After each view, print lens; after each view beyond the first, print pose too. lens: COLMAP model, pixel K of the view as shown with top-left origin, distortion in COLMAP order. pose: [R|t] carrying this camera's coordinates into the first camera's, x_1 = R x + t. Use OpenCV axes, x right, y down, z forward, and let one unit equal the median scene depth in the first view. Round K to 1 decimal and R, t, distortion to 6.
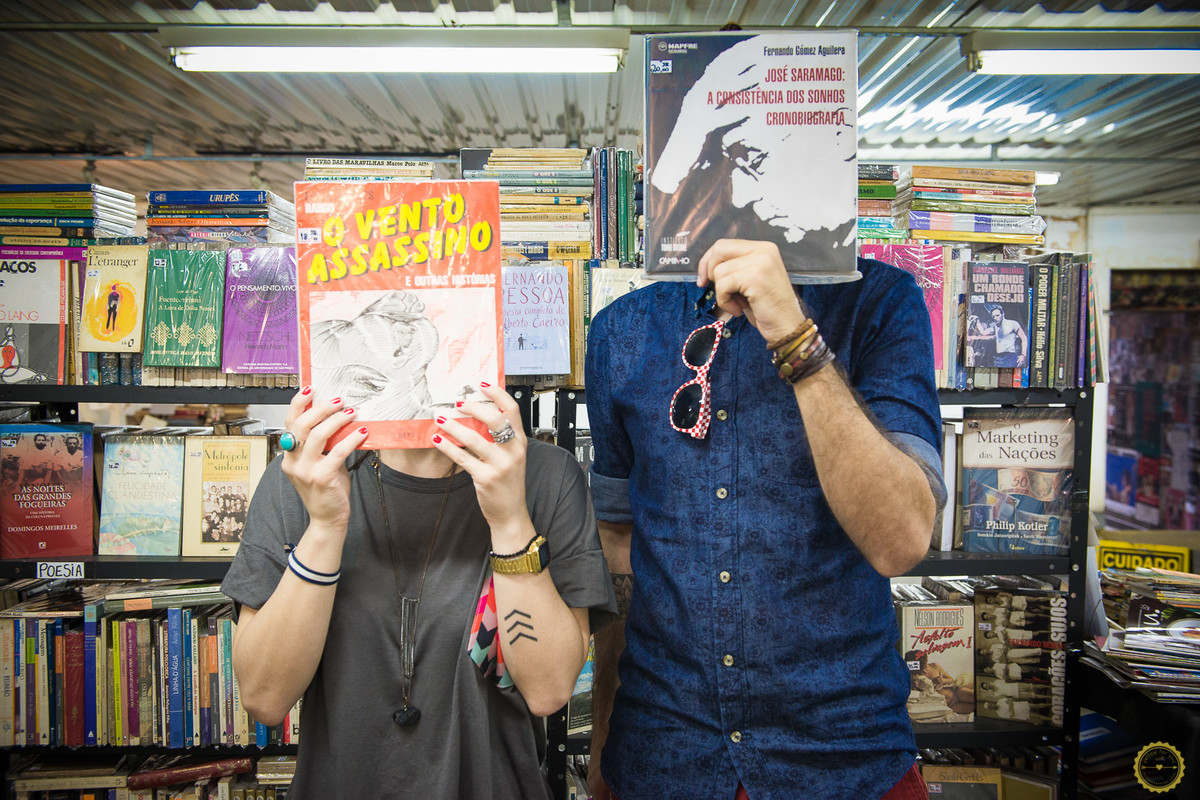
lens RADIAL K [[1098.0, 0, 602.1], [0, 1098.0, 402.5], [0, 0, 1]] dist [-0.003231, 0.000000]
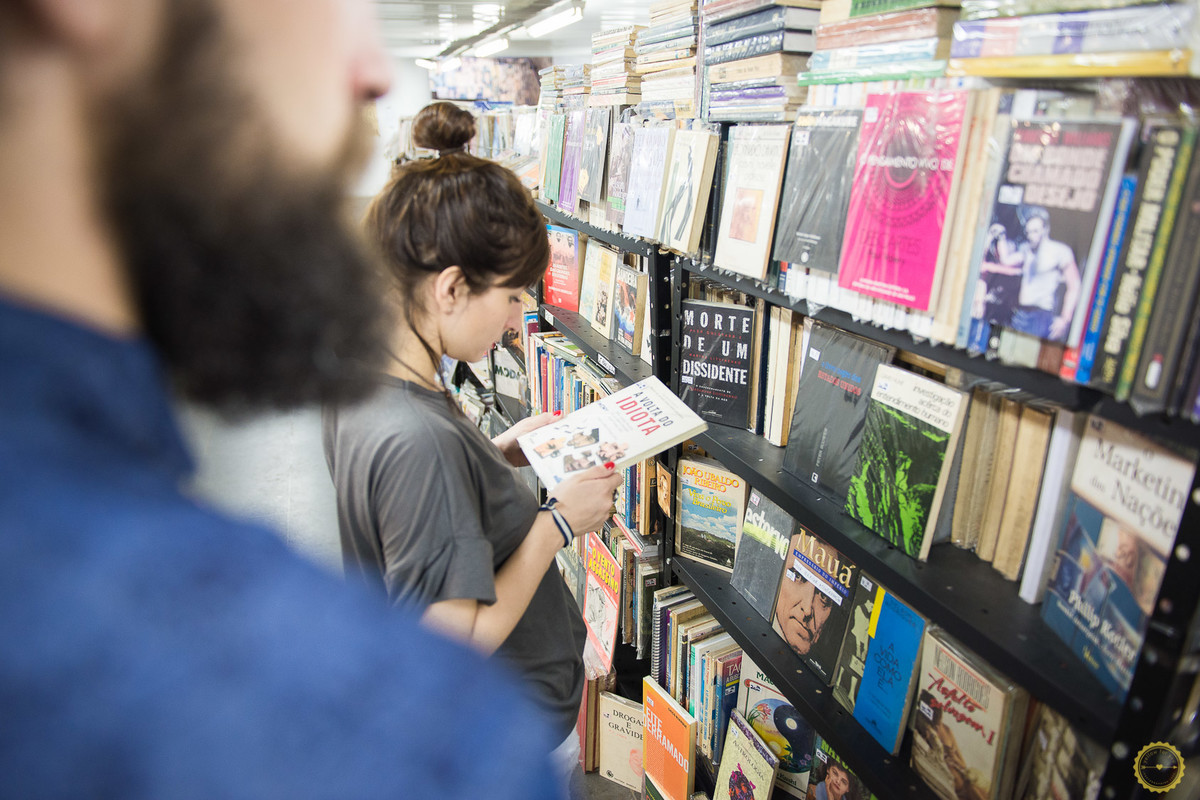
lens RADIAL K [[772.1, 0, 597.0], [0, 772.1, 396.8], [0, 0, 1]] dist [0.000143, 0.000798]
pose [[0.354268, 0.310612, -0.882051, 0.623260], [-0.049044, 0.948098, 0.314172, -0.108048], [0.933857, -0.068042, 0.351115, 0.673906]]
